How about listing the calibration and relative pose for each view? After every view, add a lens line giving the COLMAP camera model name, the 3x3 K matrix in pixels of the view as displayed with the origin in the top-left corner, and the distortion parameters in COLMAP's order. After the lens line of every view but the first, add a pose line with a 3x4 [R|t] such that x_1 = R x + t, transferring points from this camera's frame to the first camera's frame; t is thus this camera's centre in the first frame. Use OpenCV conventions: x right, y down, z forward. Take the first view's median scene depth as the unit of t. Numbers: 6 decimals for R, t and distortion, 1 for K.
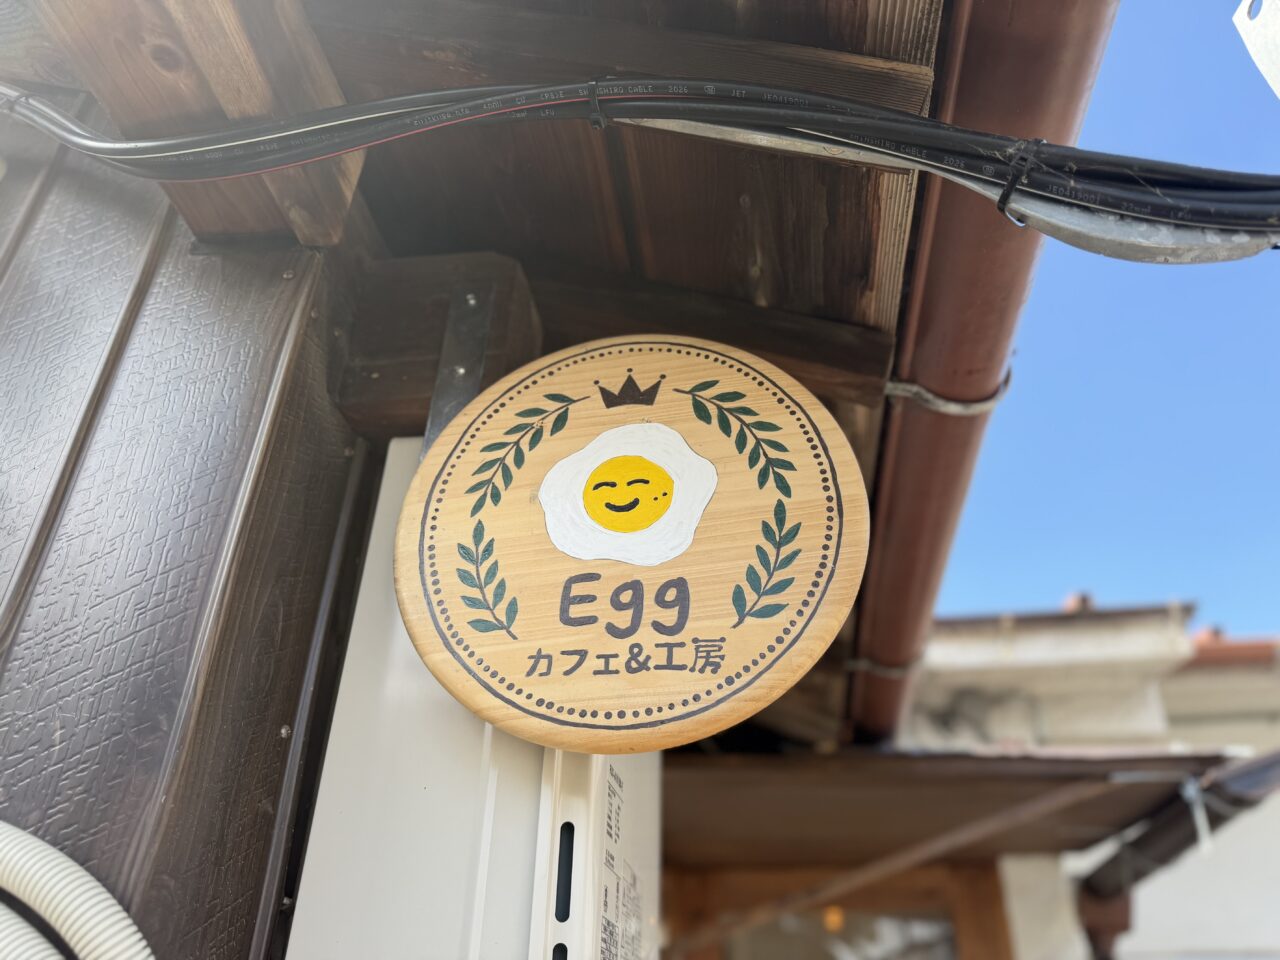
lens RADIAL K [[907.9, 0, 640.0], [0, 907.9, 480.0], [0, 0, 1]] dist [0.051288, -0.000243]
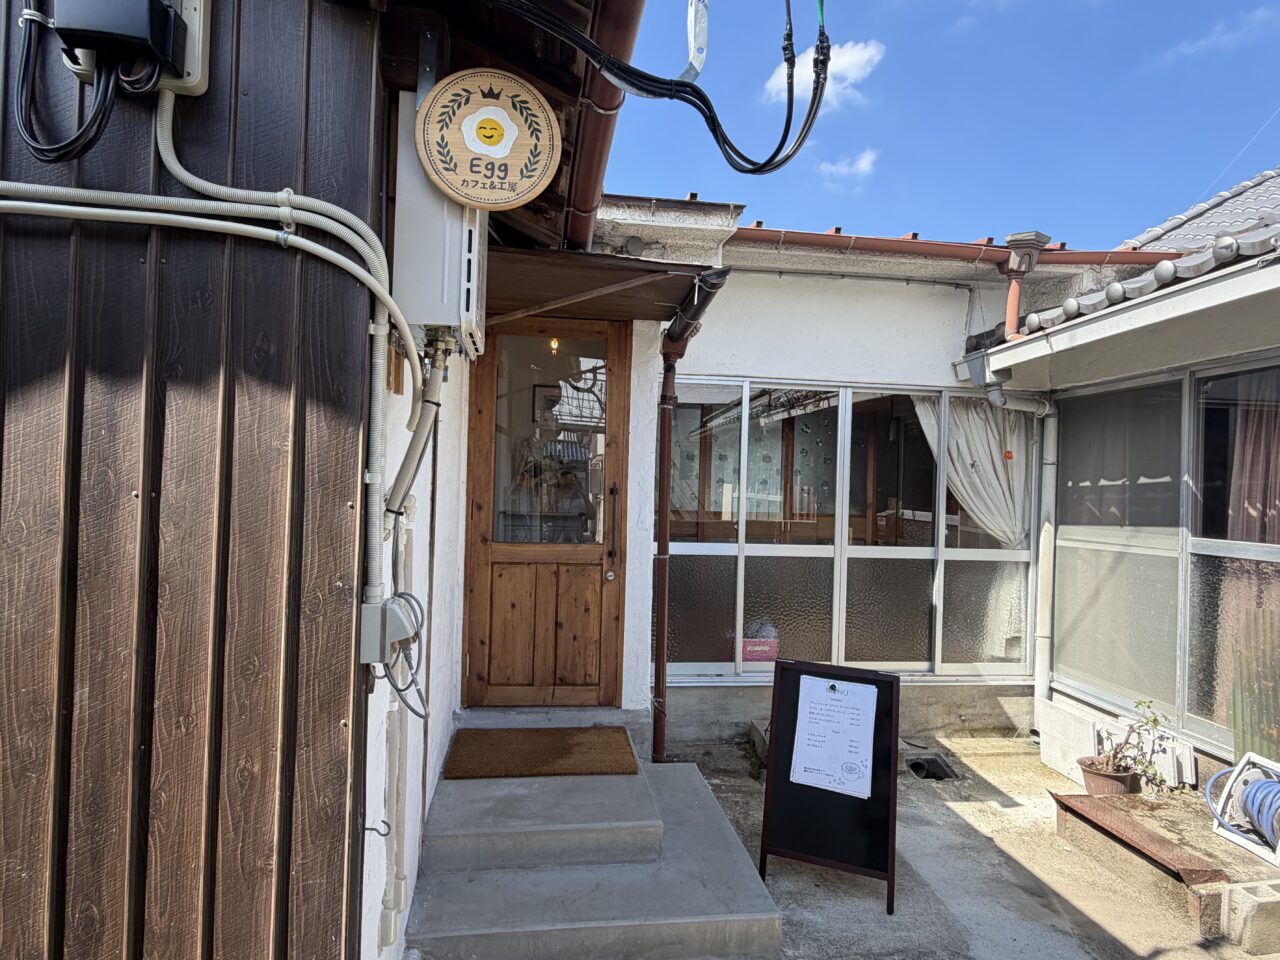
lens RADIAL K [[689.4, 0, 640.0], [0, 689.4, 480.0], [0, 0, 1]] dist [-0.000321, -0.000104]
pose [[0.955005, 0.015174, 0.296201, -0.216236], [-0.167342, 0.852108, 0.495891, -0.242043], [-0.244871, -0.523146, 0.816307, -1.830384]]
